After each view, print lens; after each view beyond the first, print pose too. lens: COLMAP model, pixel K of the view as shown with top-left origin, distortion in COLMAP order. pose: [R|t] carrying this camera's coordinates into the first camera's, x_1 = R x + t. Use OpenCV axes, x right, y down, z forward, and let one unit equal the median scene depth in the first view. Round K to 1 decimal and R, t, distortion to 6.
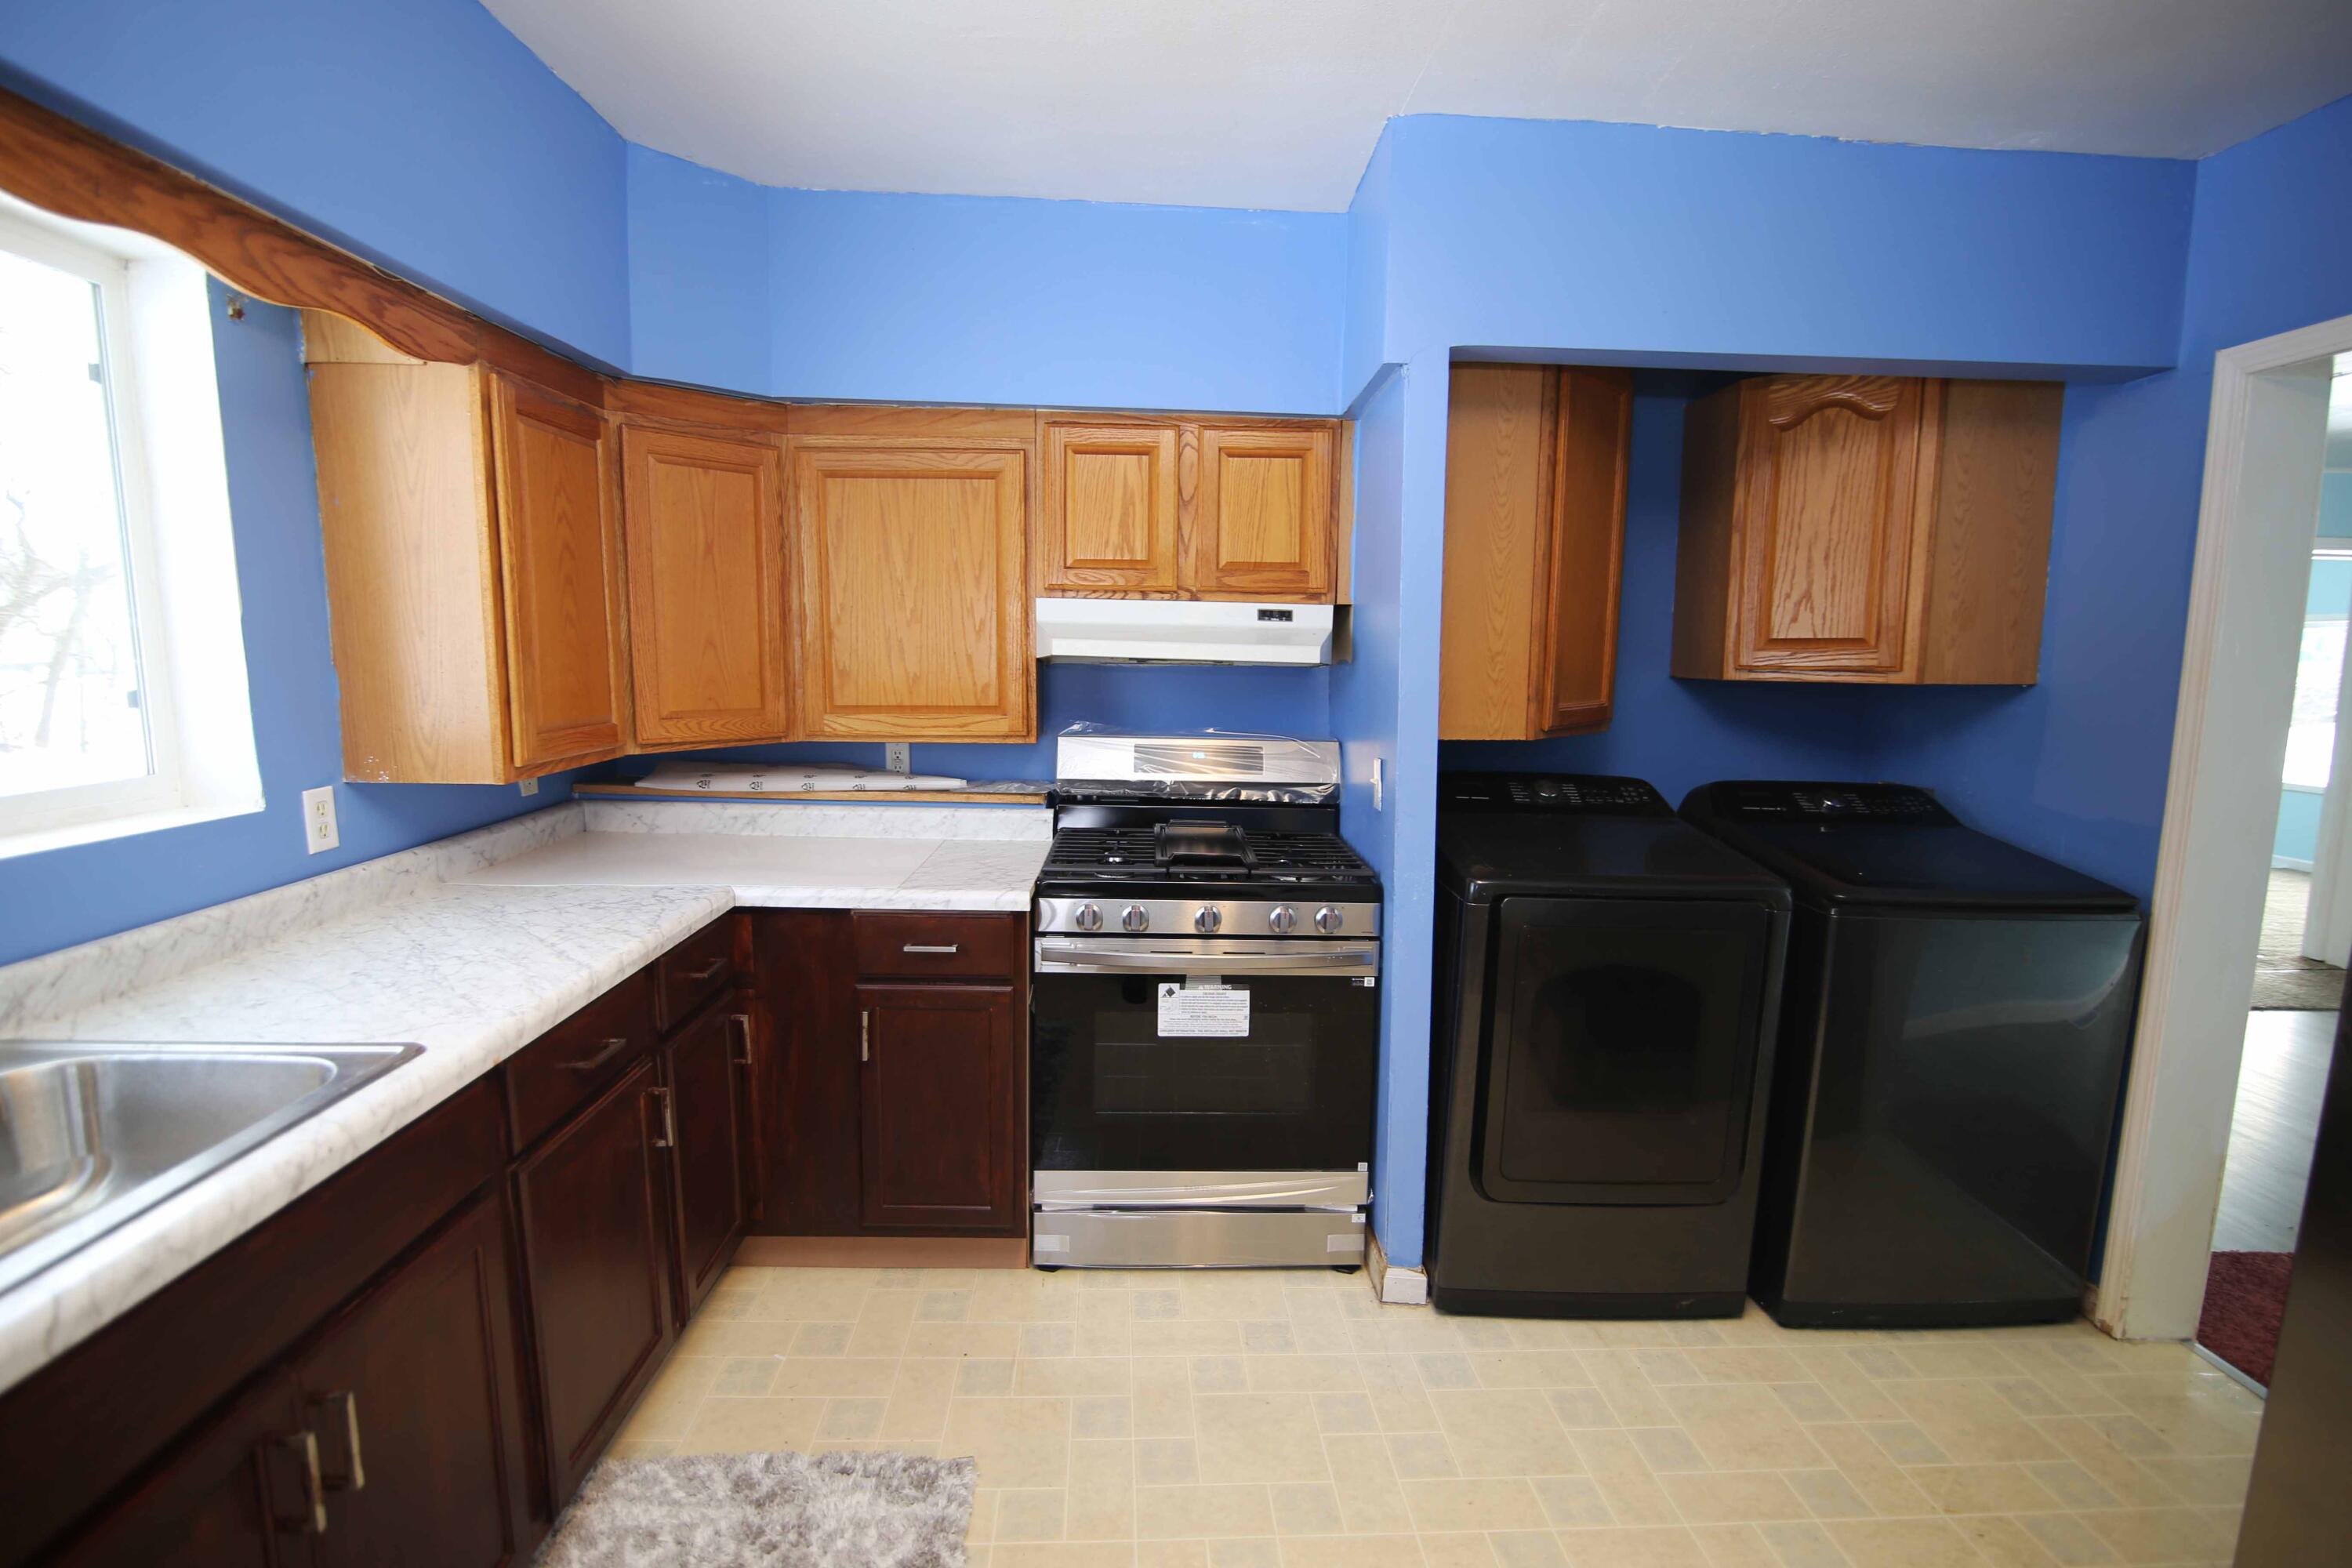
lens RADIAL K [[1081.7, 0, 1174.1], [0, 1081.7, 788.7], [0, 0, 1]] dist [-0.019663, 0.001658]
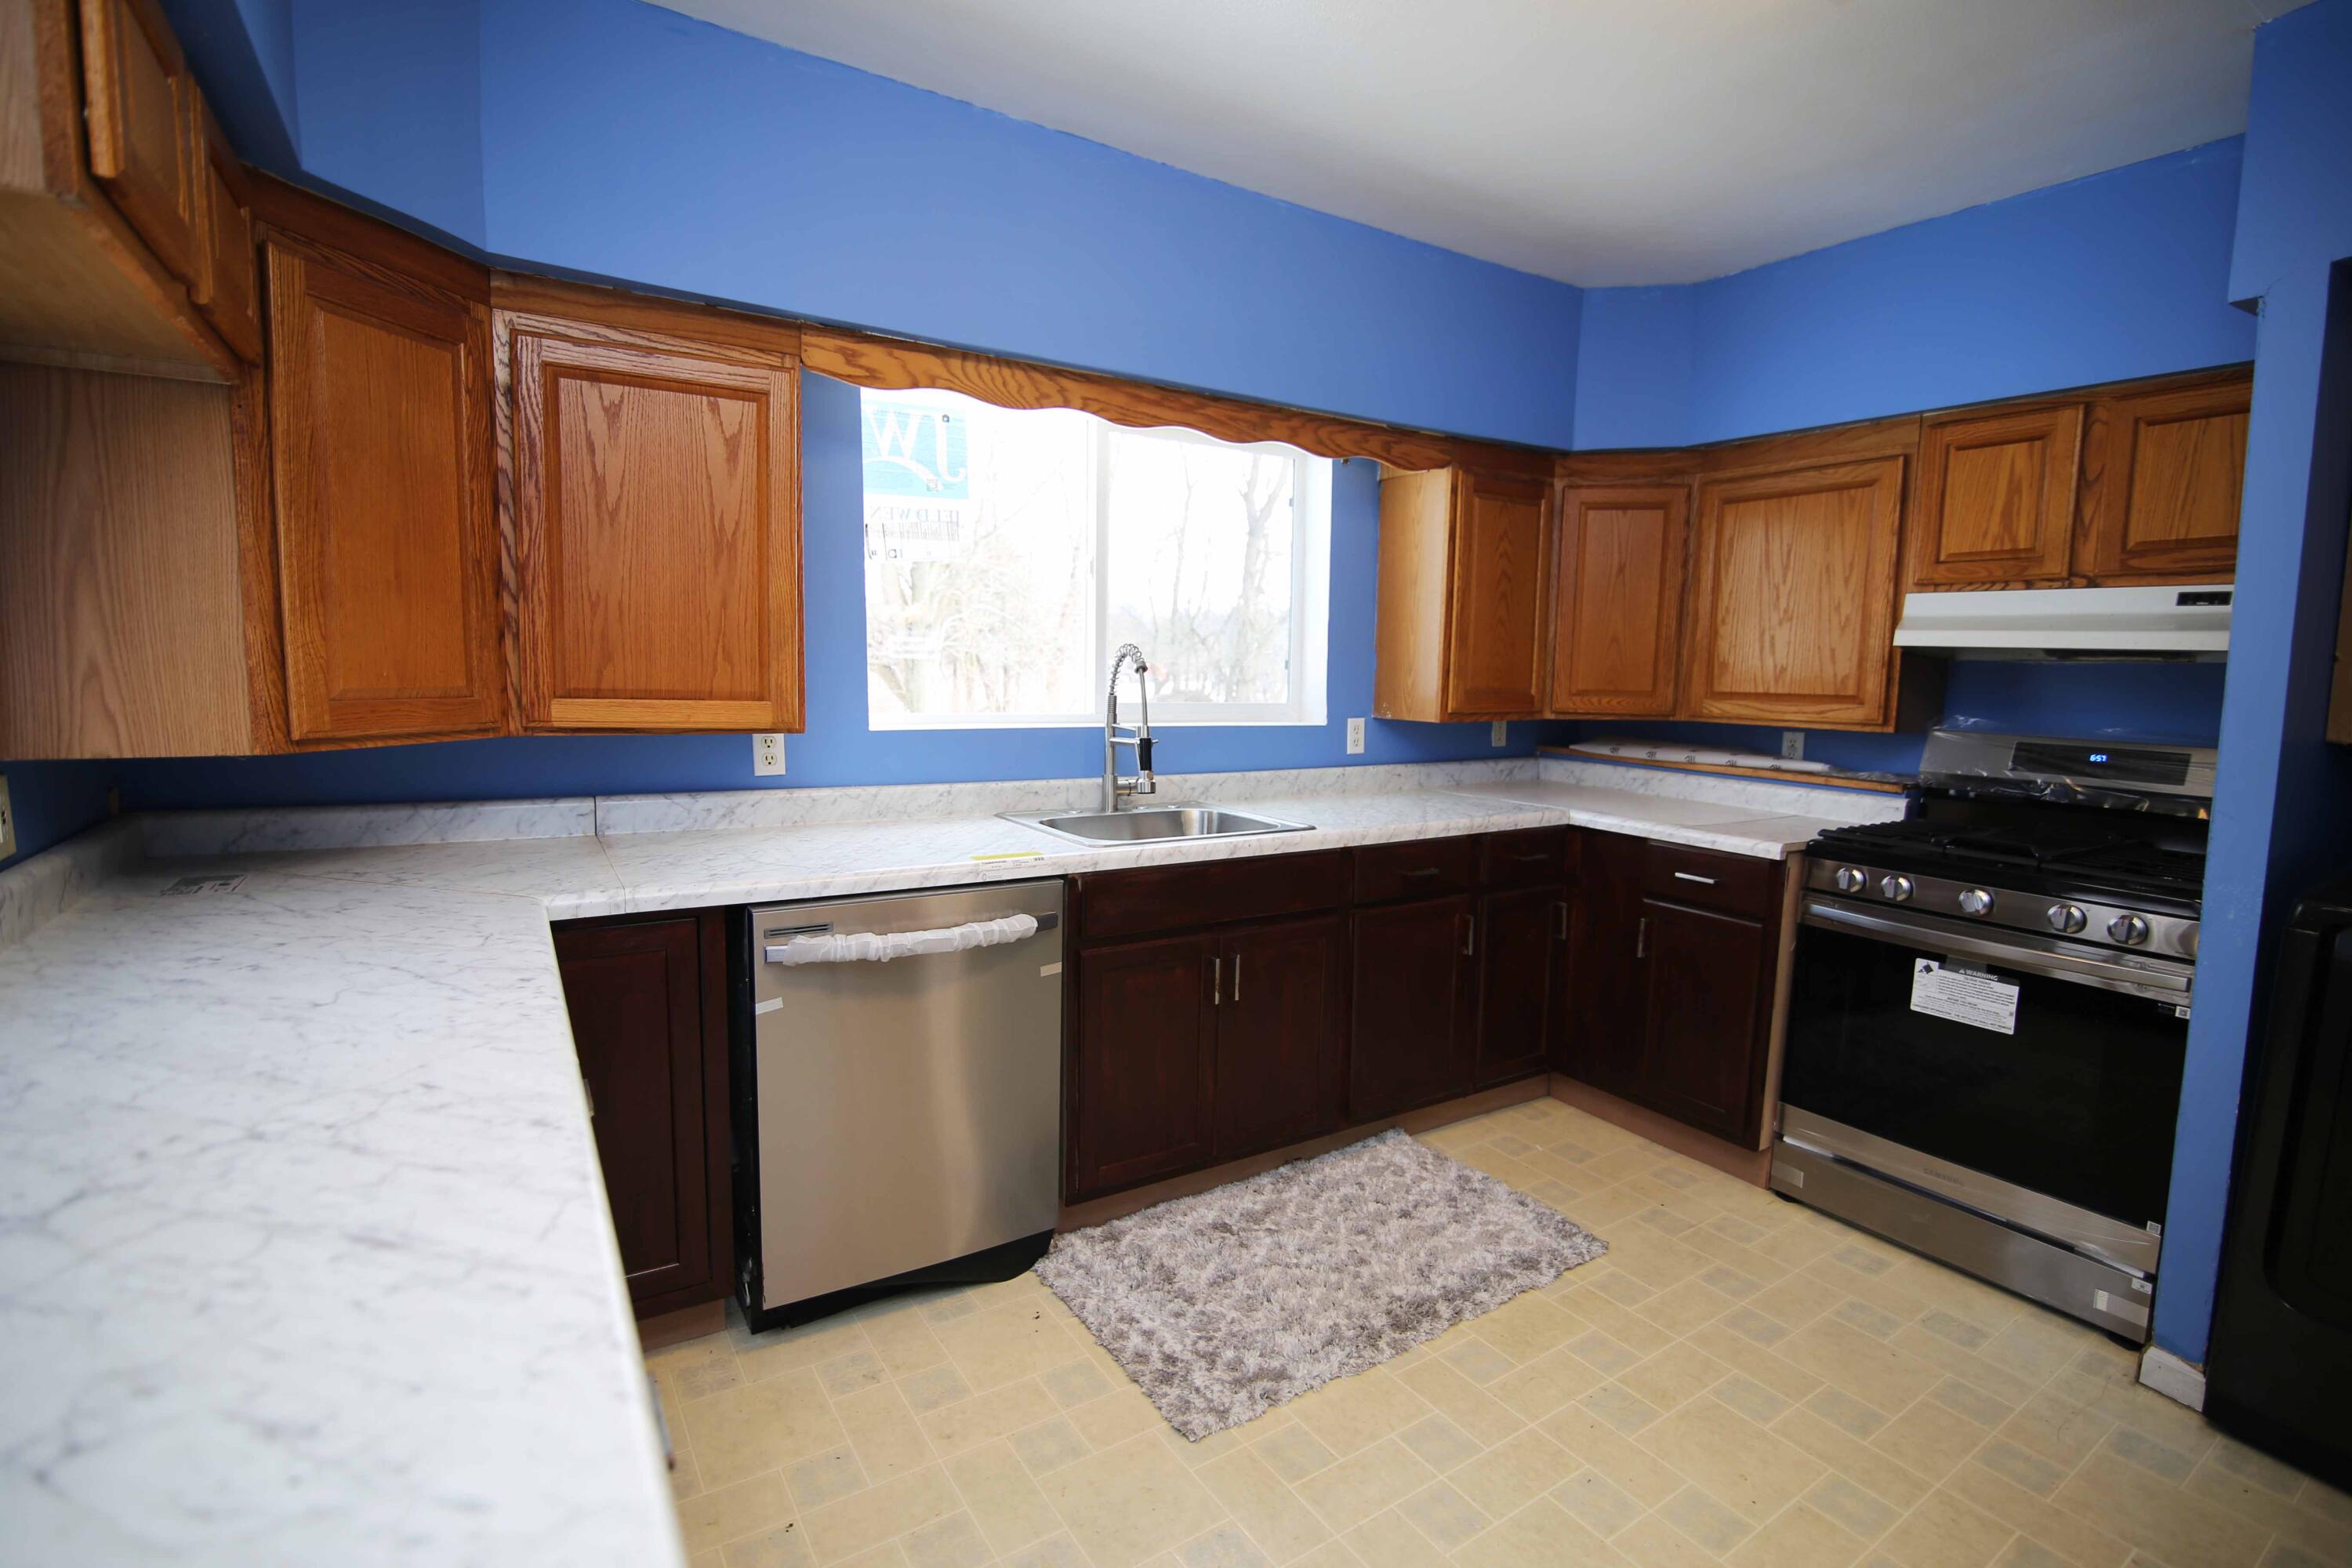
lens RADIAL K [[1081.7, 0, 1174.1], [0, 1081.7, 788.7], [0, 0, 1]] dist [-0.019663, 0.001658]
pose [[0.505454, 0.094447, -0.857669, 0.467629], [-0.127174, 0.991290, 0.034214, 0.072519], [0.853430, 0.091780, 0.513063, -0.134311]]
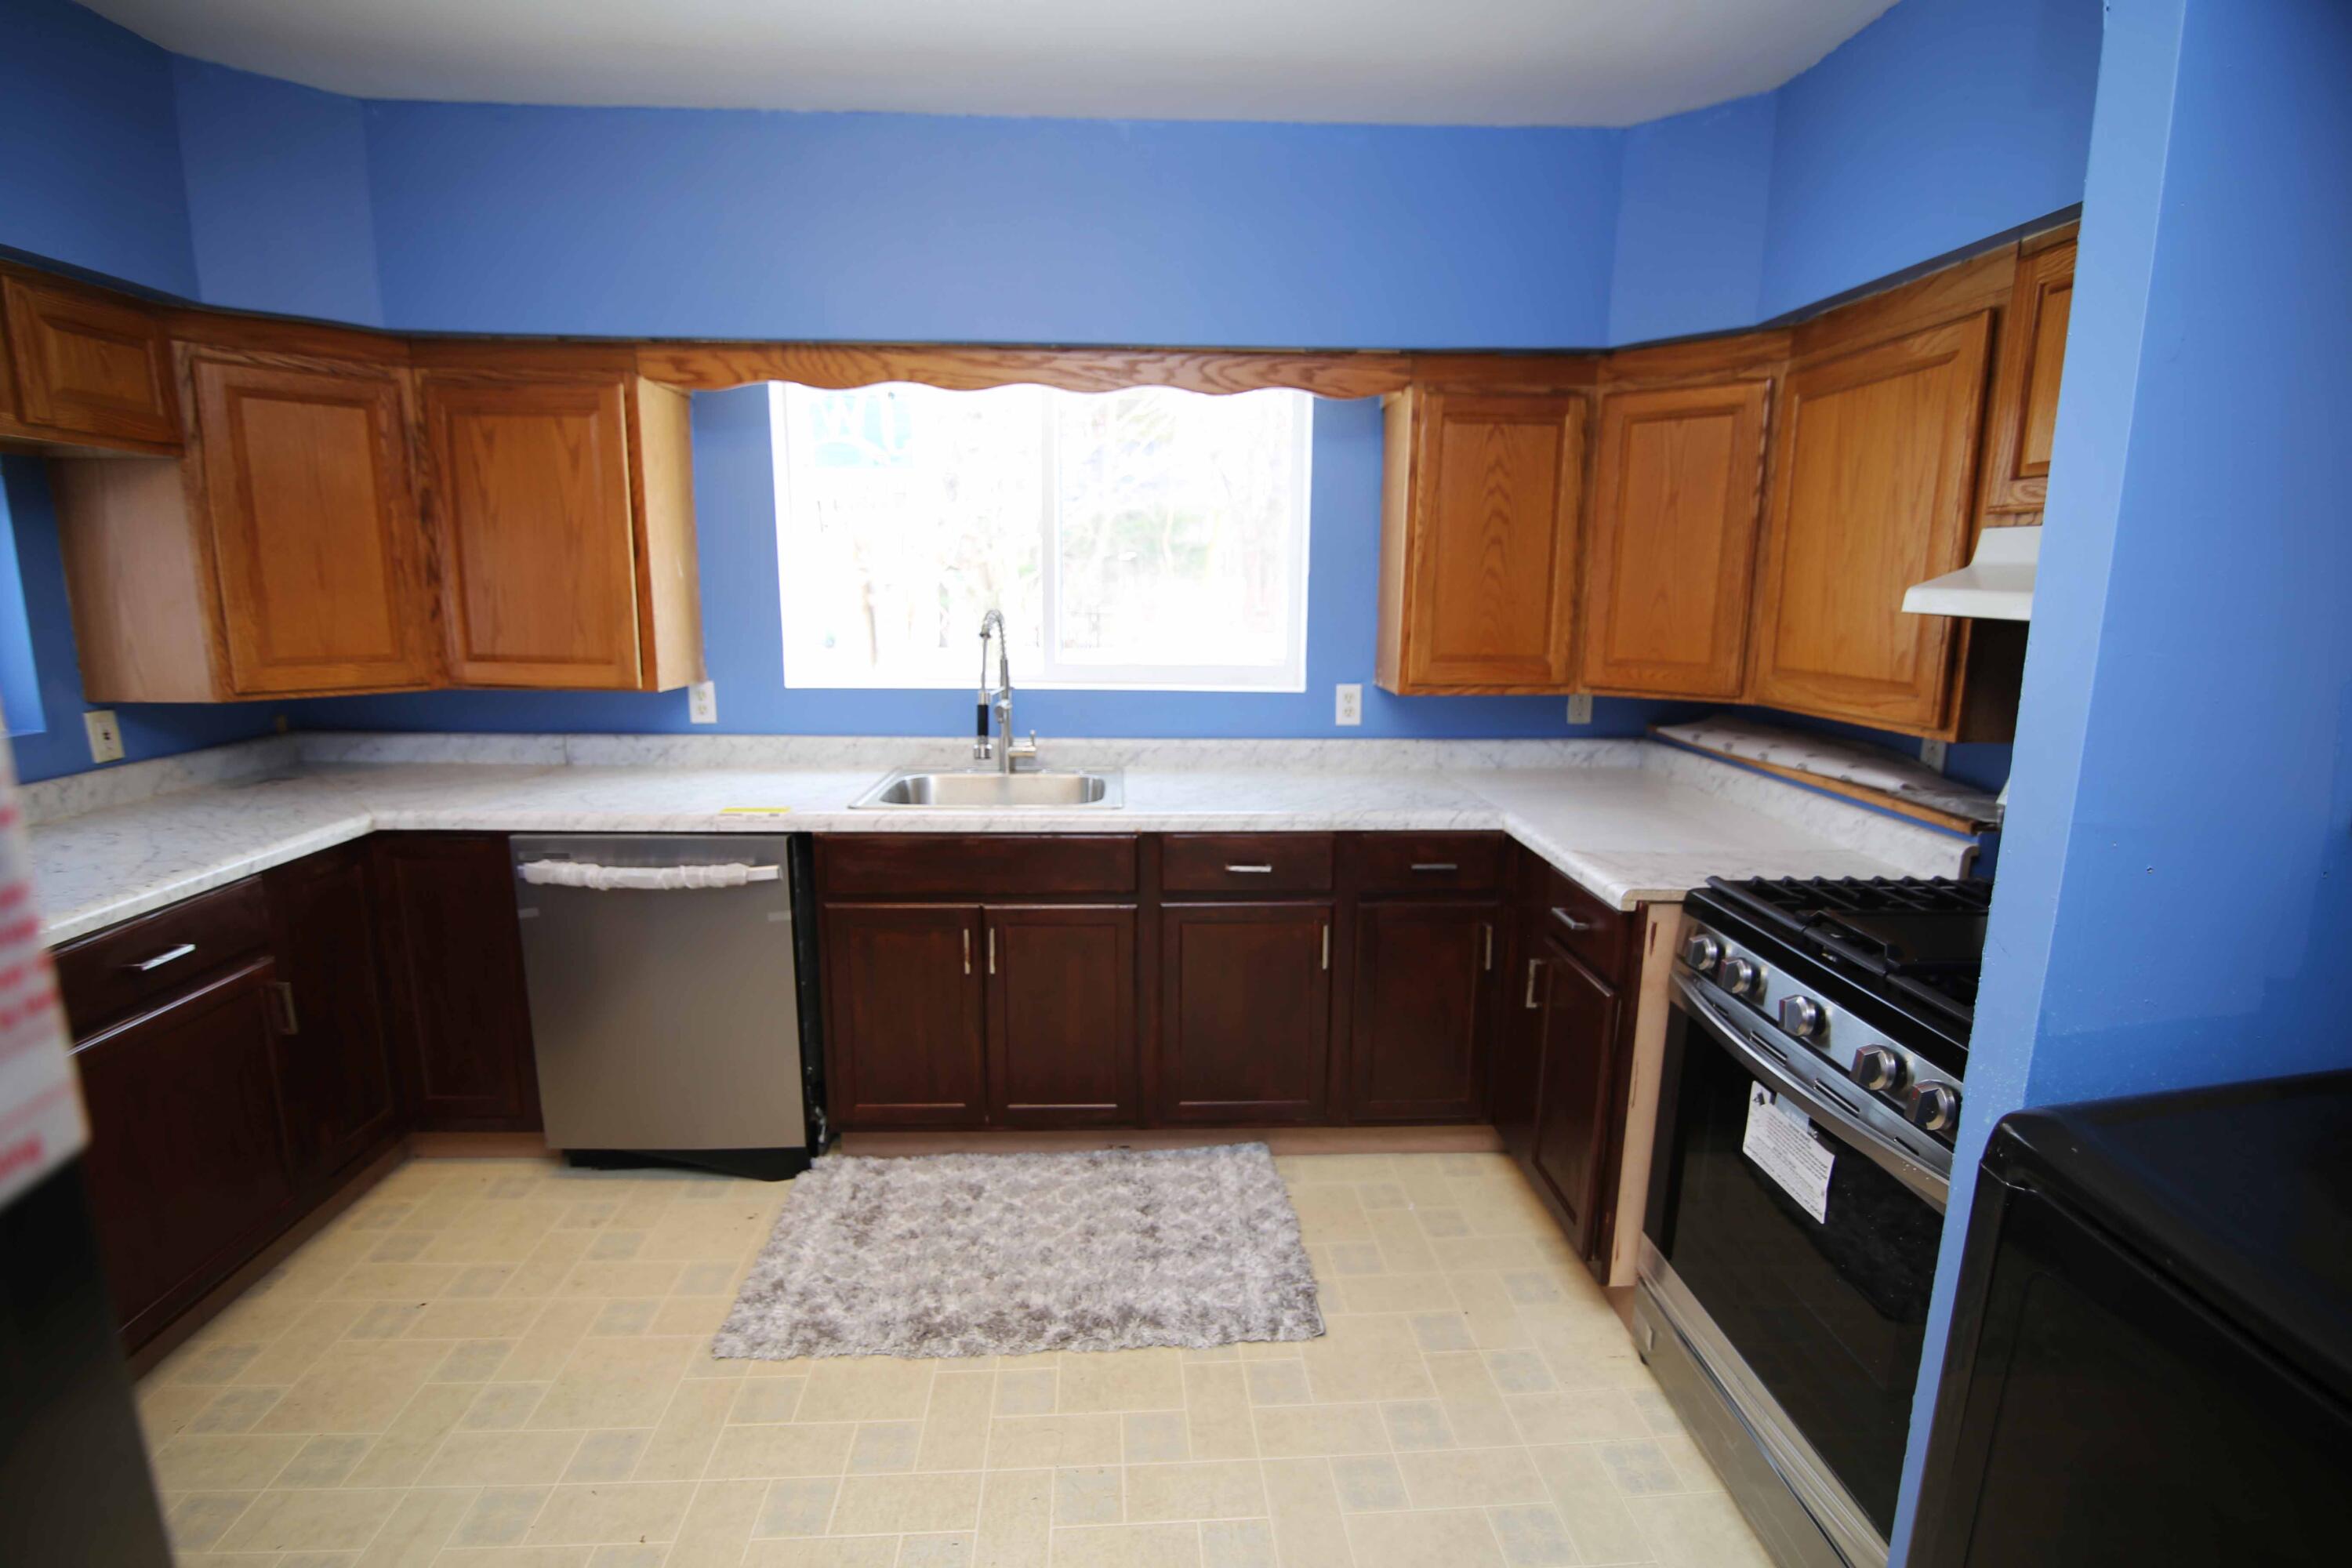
lens RADIAL K [[1076.8, 0, 1172.9], [0, 1076.8, 784.9], [0, 0, 1]] dist [-0.020419, 0.000363]
pose [[0.008838, 0.170547, -0.985310, 0.607018], [-0.142453, 0.975513, 0.167574, -0.066006], [0.989762, 0.138880, 0.032916, 0.554137]]
